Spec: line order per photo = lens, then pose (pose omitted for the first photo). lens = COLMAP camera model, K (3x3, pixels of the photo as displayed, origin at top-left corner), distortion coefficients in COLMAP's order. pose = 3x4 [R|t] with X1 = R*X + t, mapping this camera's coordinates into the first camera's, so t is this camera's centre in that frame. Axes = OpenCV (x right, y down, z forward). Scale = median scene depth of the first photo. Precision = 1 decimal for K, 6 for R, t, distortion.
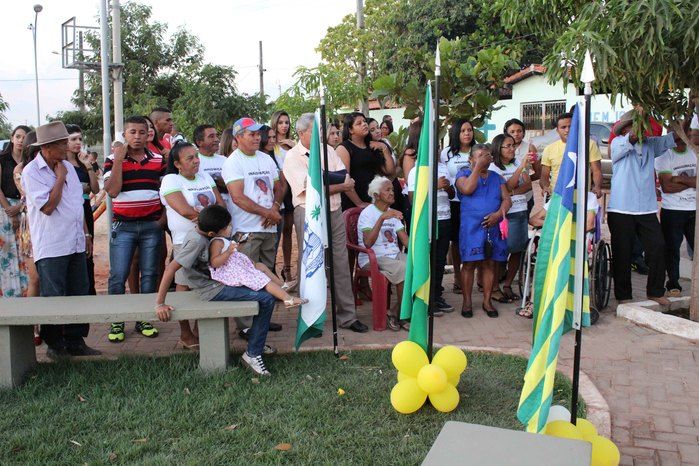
lens RADIAL K [[650.9, 0, 343.0], [0, 650.9, 234.7], [0, 0, 1]] dist [-0.102238, 0.000000]
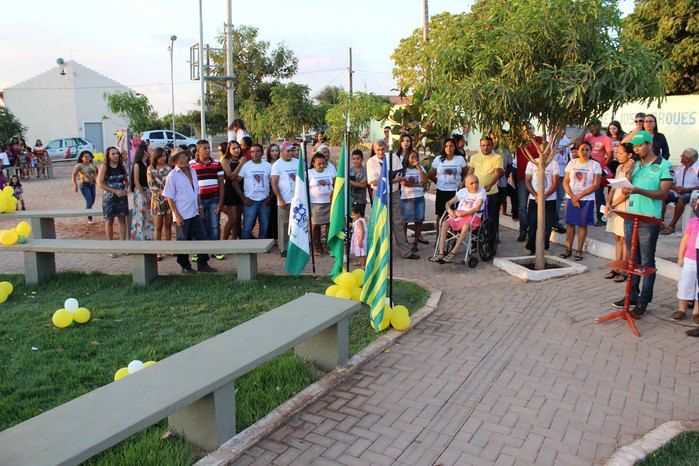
lens RADIAL K [[585.4, 0, 347.1], [0, 585.4, 232.6], [0, 0, 1]] dist [-0.155311, 0.139352]
pose [[0.986070, 0.032266, -0.163172, 0.081602], [-0.024620, 0.998512, 0.048668, -0.004893], [0.164499, -0.043973, 0.985397, -0.139591]]
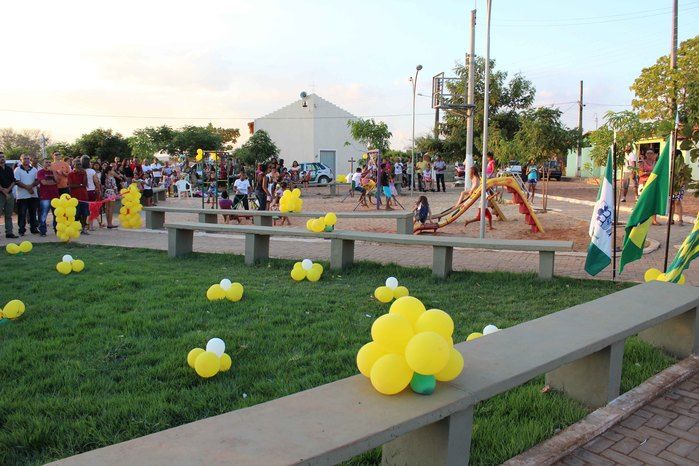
lens RADIAL K [[585.4, 0, 341.9], [0, 585.4, 236.8], [0, 0, 1]] dist [-0.155311, 0.139352]
pose [[0.872242, 0.071974, -0.483750, 0.020075], [-0.080892, 0.996720, 0.002440, 0.028195], [0.482339, 0.037004, 0.875203, -0.173124]]
